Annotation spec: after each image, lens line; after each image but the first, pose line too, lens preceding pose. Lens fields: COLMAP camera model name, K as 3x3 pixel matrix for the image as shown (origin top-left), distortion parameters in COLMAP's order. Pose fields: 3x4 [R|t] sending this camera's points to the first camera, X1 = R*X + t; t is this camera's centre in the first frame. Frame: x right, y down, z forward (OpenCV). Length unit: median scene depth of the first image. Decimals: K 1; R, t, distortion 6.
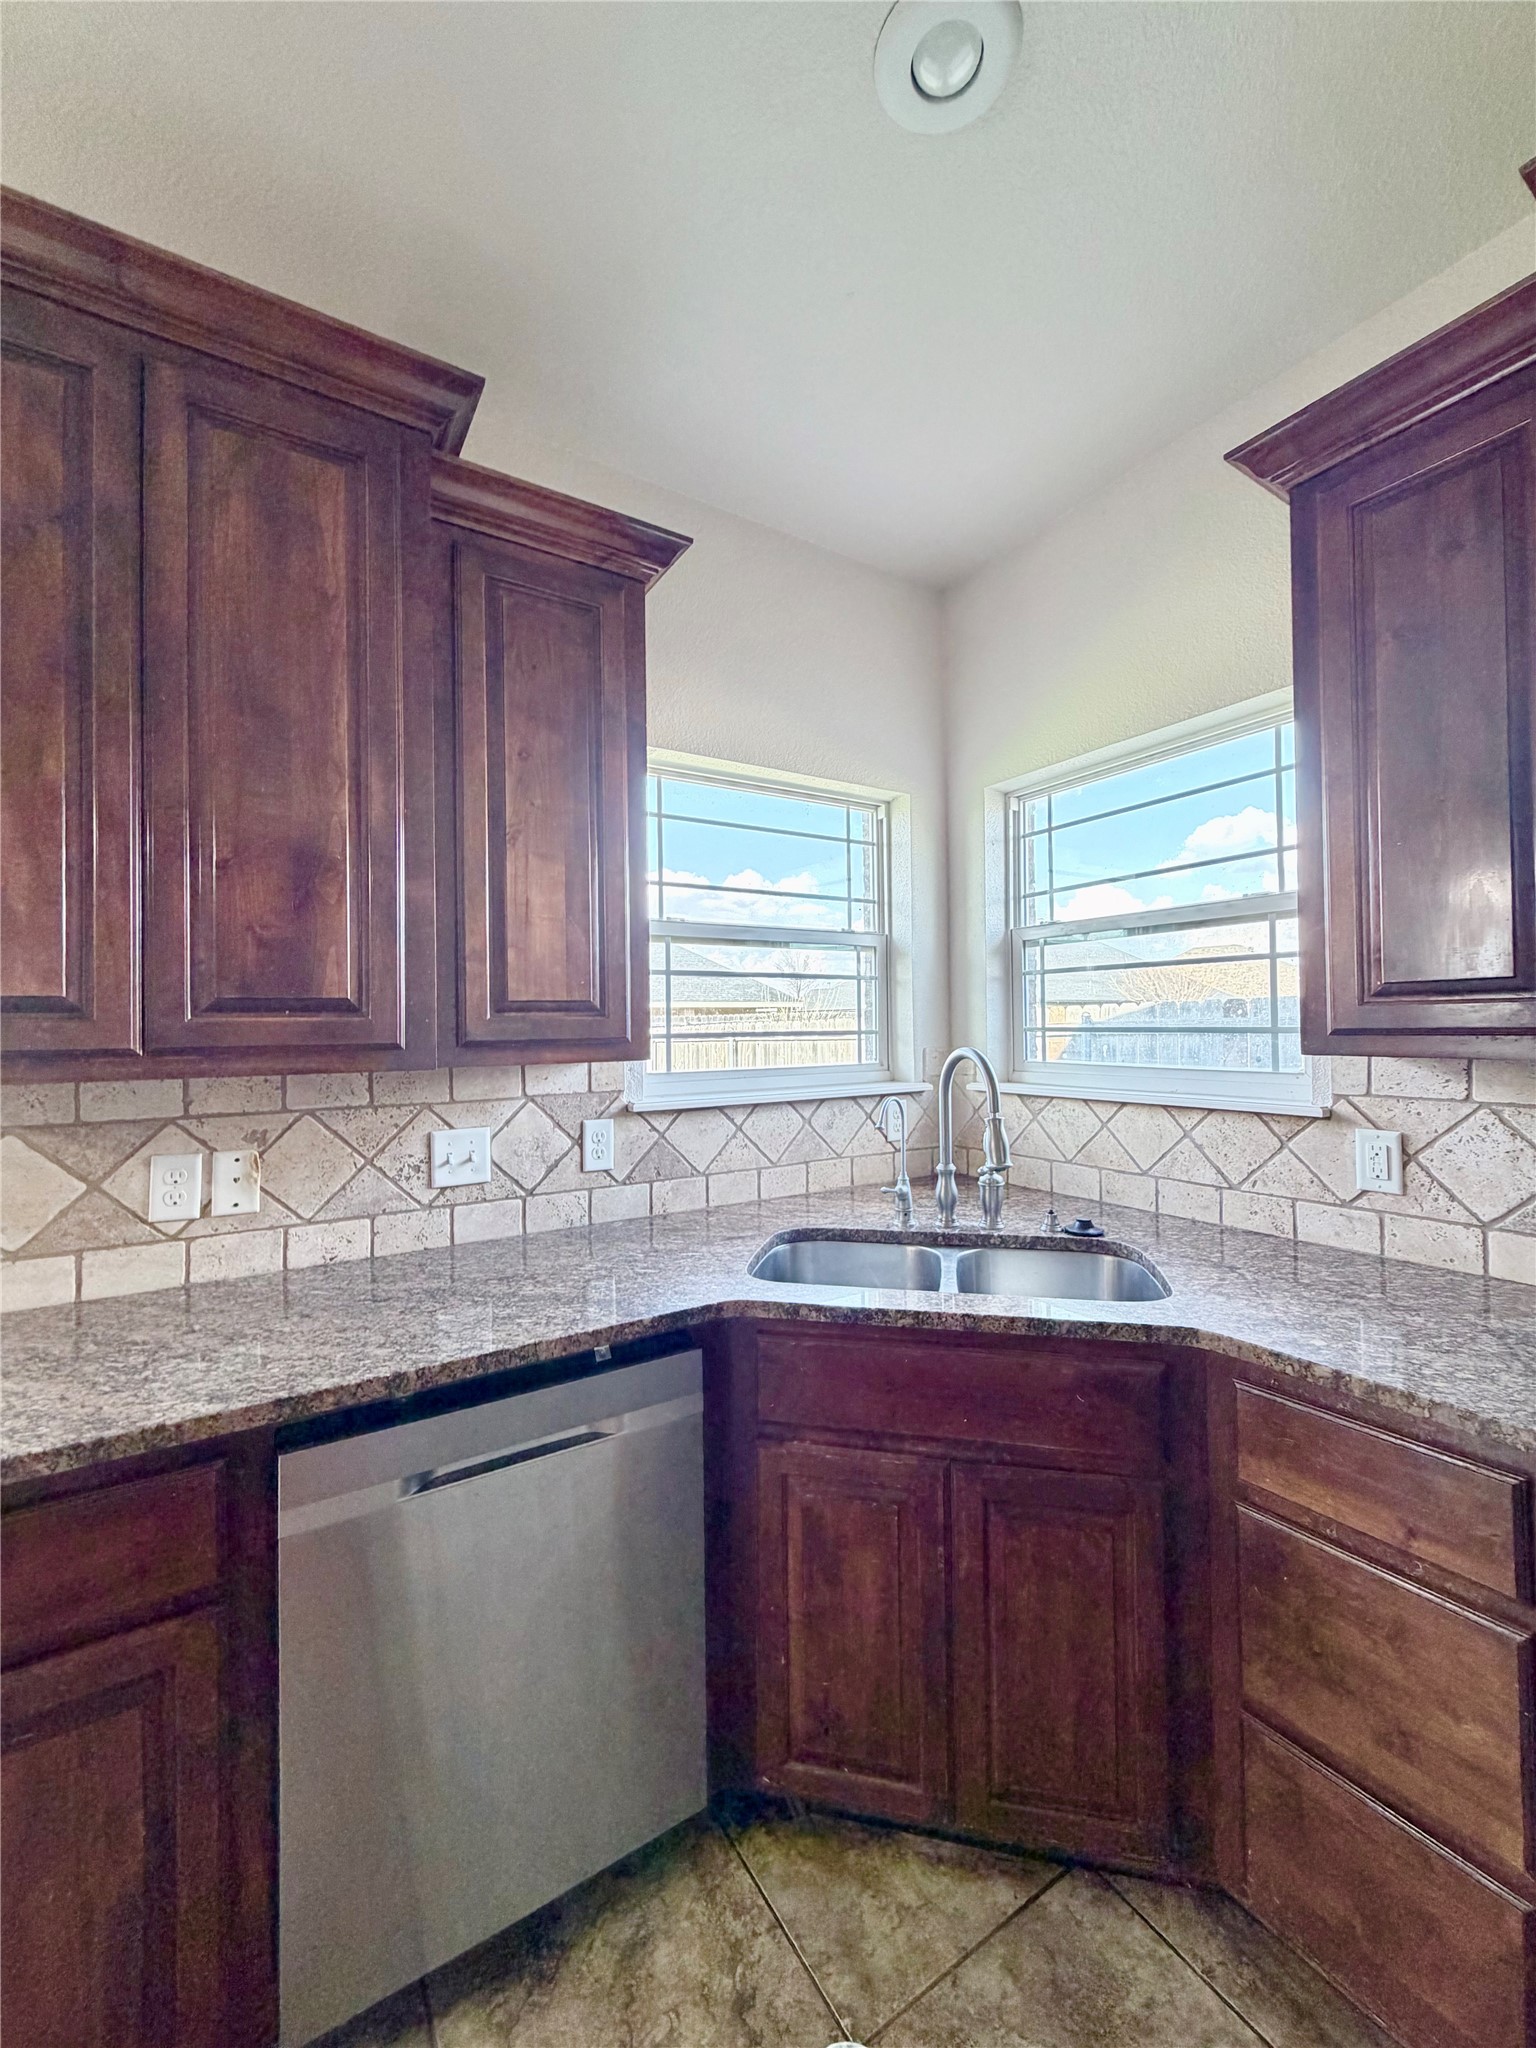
lens RADIAL K [[819.4, 0, 770.8], [0, 819.4, 1014.5], [0, 0, 1]] dist [0.001823, 0.000154]
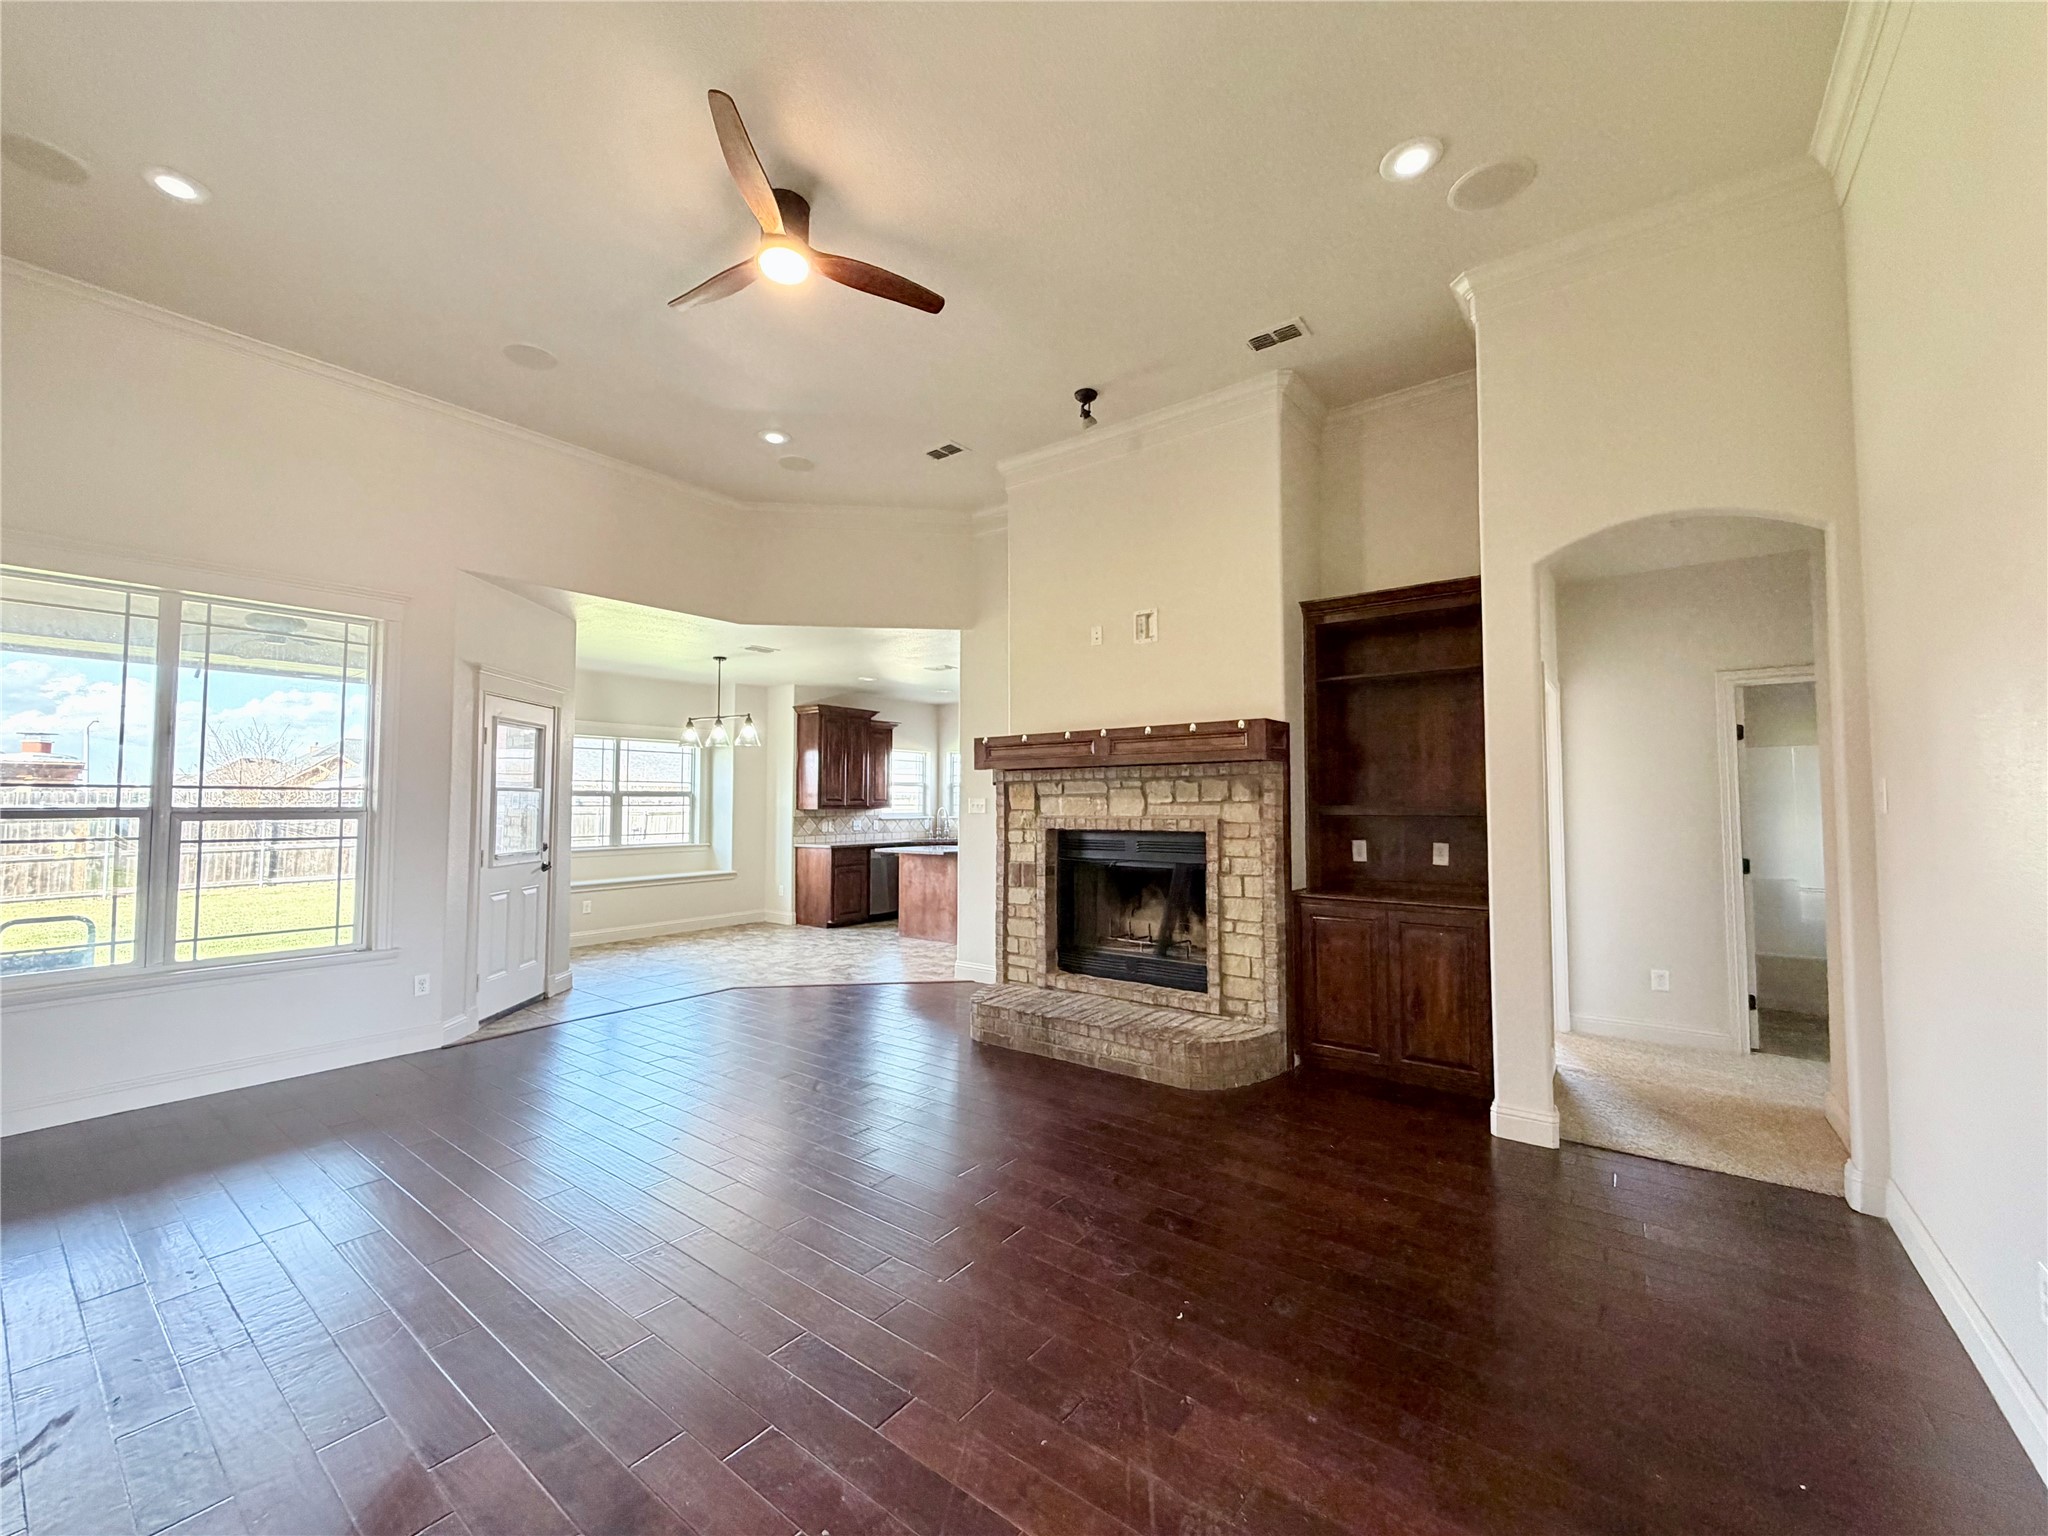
lens RADIAL K [[819.4, 0, 1018.2], [0, 819.4, 763.8], [0, 0, 1]] dist [0.001823, 0.000154]
pose [[0.938074, 0.030748, 0.345069, -1.387825], [-0.017912, 0.999026, -0.040326, -0.050335], [-0.345973, 0.031648, 0.937711, -5.050409]]
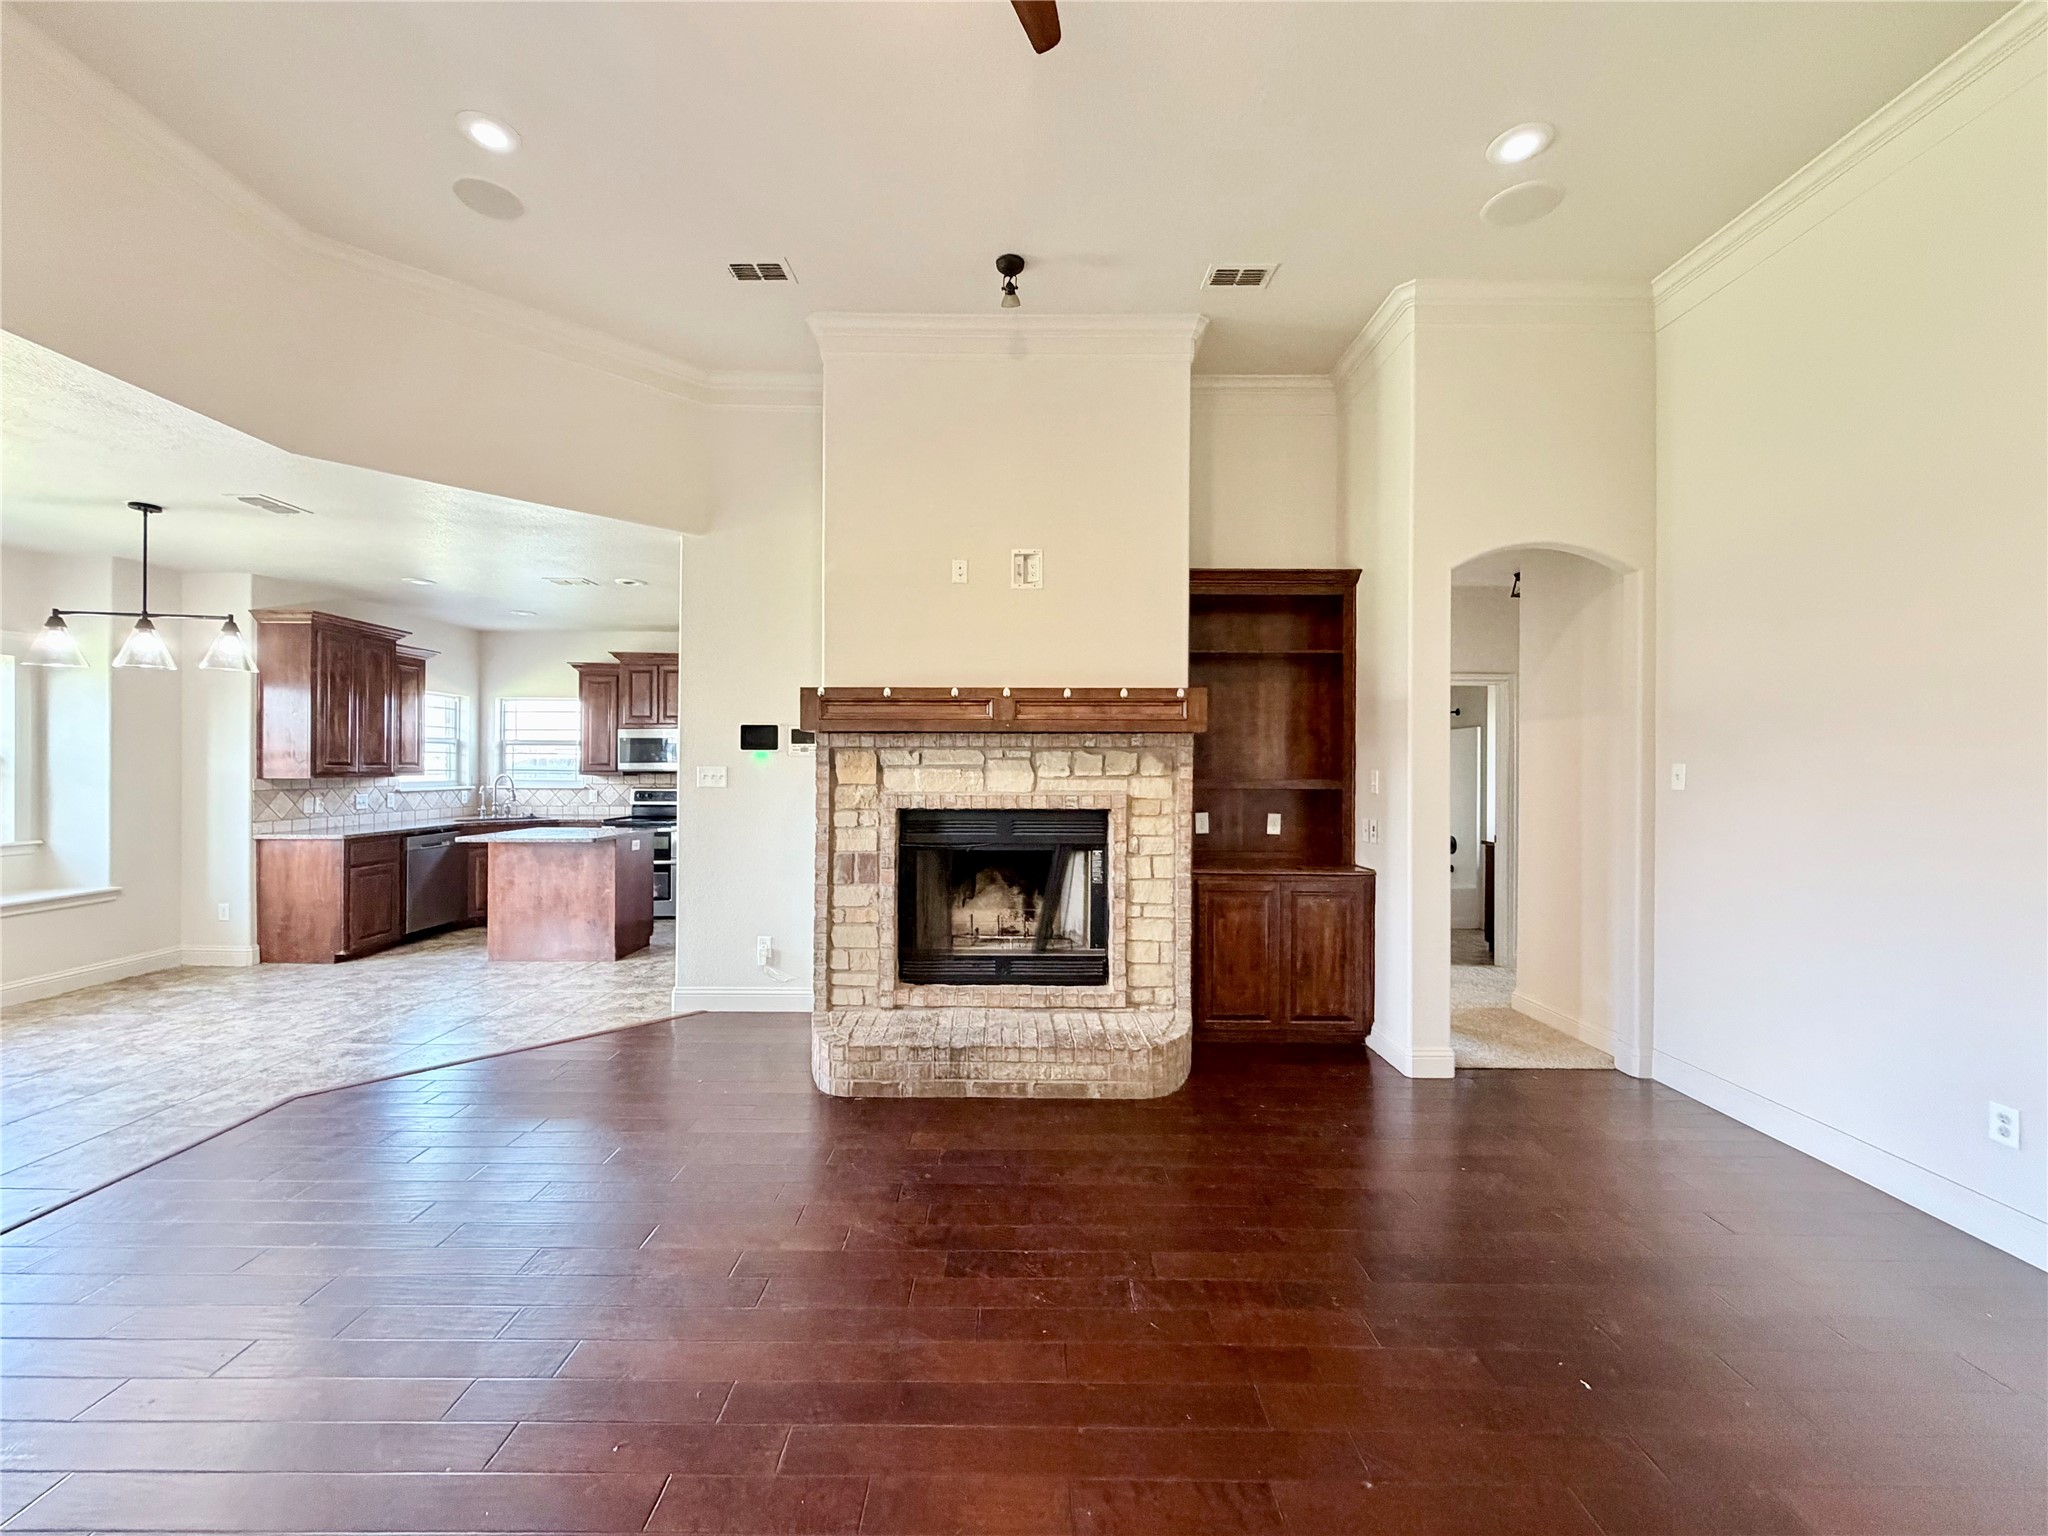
lens RADIAL K [[819.4, 0, 1017.7], [0, 819.4, 764.6], [0, 0, 1]] dist [0.001823, 0.000154]
pose [[0.537486, 0.017538, 0.843090, -2.065623], [-0.025223, 0.999671, -0.004716, -0.060100], [-0.842895, -0.018730, 0.537751, -3.812529]]
